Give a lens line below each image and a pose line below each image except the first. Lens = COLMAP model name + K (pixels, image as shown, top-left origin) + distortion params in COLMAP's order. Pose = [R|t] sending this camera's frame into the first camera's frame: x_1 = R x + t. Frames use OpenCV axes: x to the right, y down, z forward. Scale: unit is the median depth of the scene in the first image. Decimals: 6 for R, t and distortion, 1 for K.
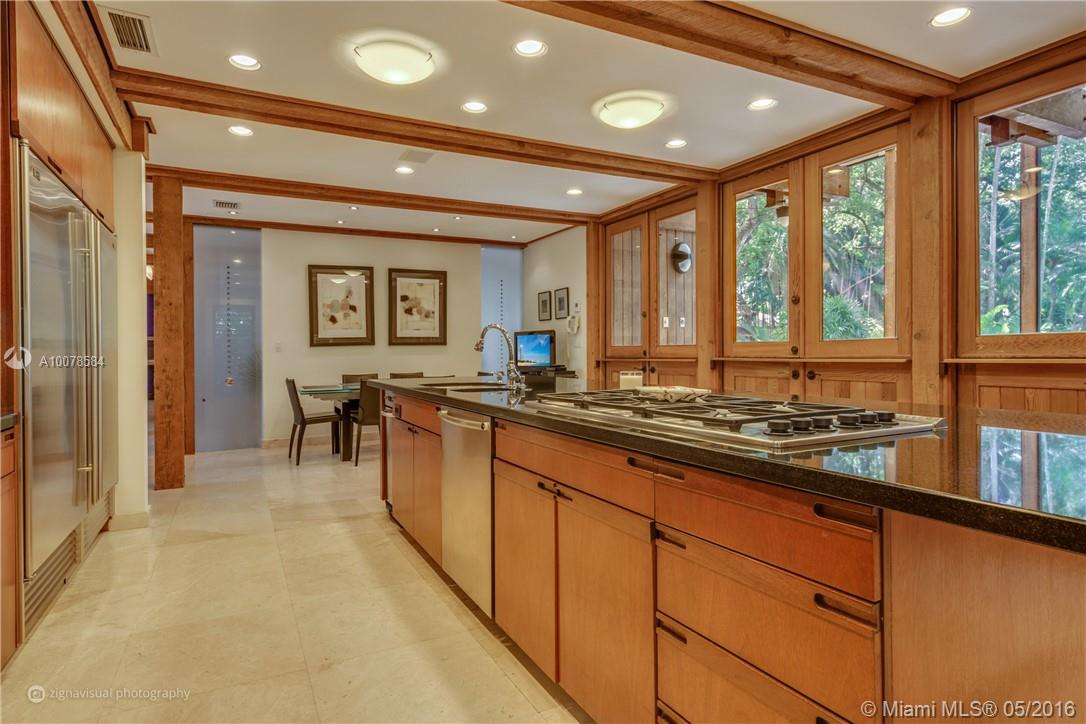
lens RADIAL K [[616.4, 0, 543.0], [0, 616.4, 362.0], [0, 0, 1]] dist [0.002175, 0.001216]
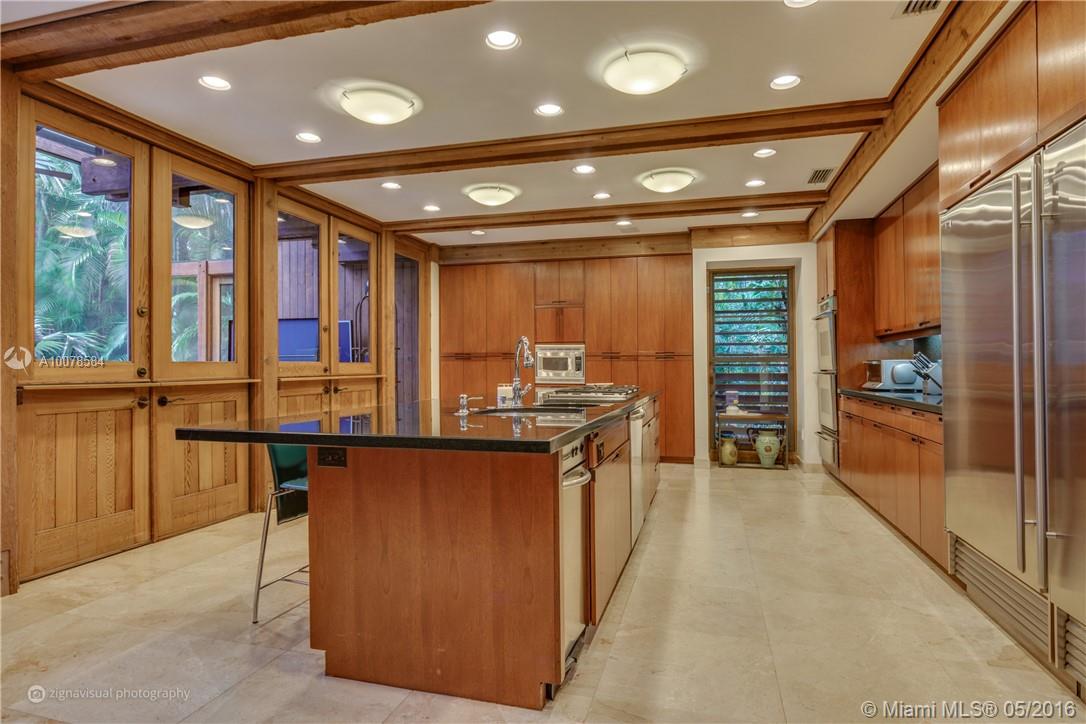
lens RADIAL K [[545.6, 0, 543.0], [0, 545.6, 362.0], [0, 0, 1]] dist [-0.004367, -0.000446]
pose [[-0.715746, 0.017490, 0.698142, -0.764847], [0.026616, 0.999643, 0.002243, -0.033673], [-0.697853, 0.020187, -0.715956, 1.823625]]
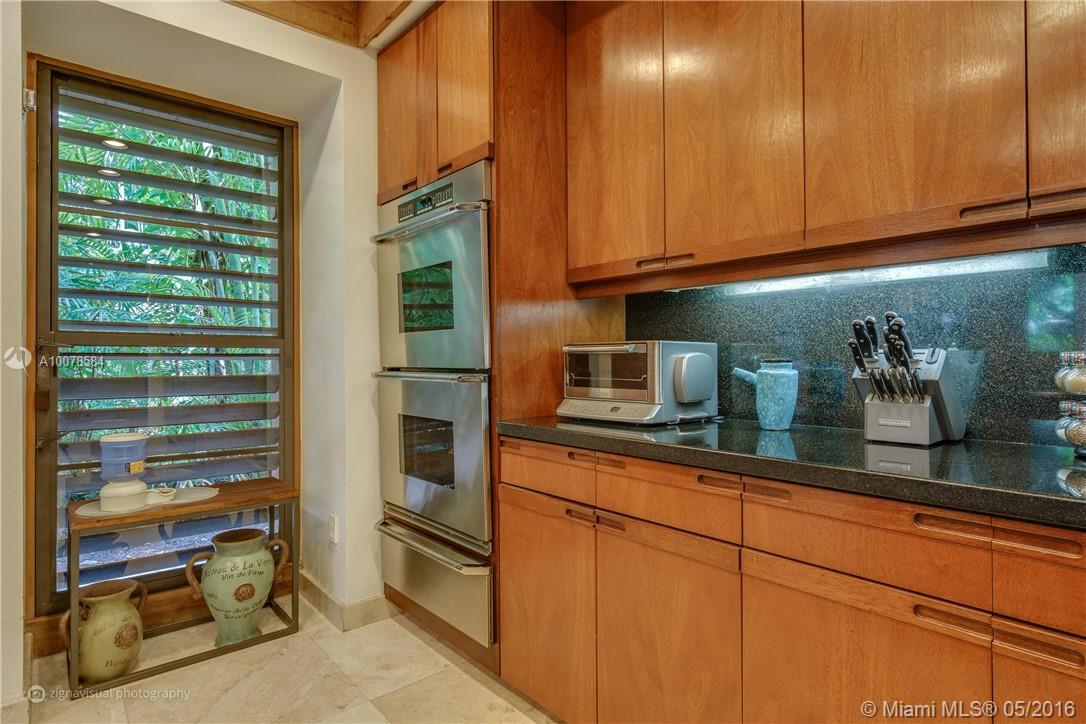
lens RADIAL K [[545.6, 0, 543.0], [0, 545.6, 362.0], [0, 0, 1]] dist [-0.004367, -0.000446]
pose [[-0.965030, 0.005595, -0.262081, -0.477820], [-0.000920, 0.999694, 0.024727, -0.019544], [0.262139, 0.024103, -0.964729, 1.256383]]
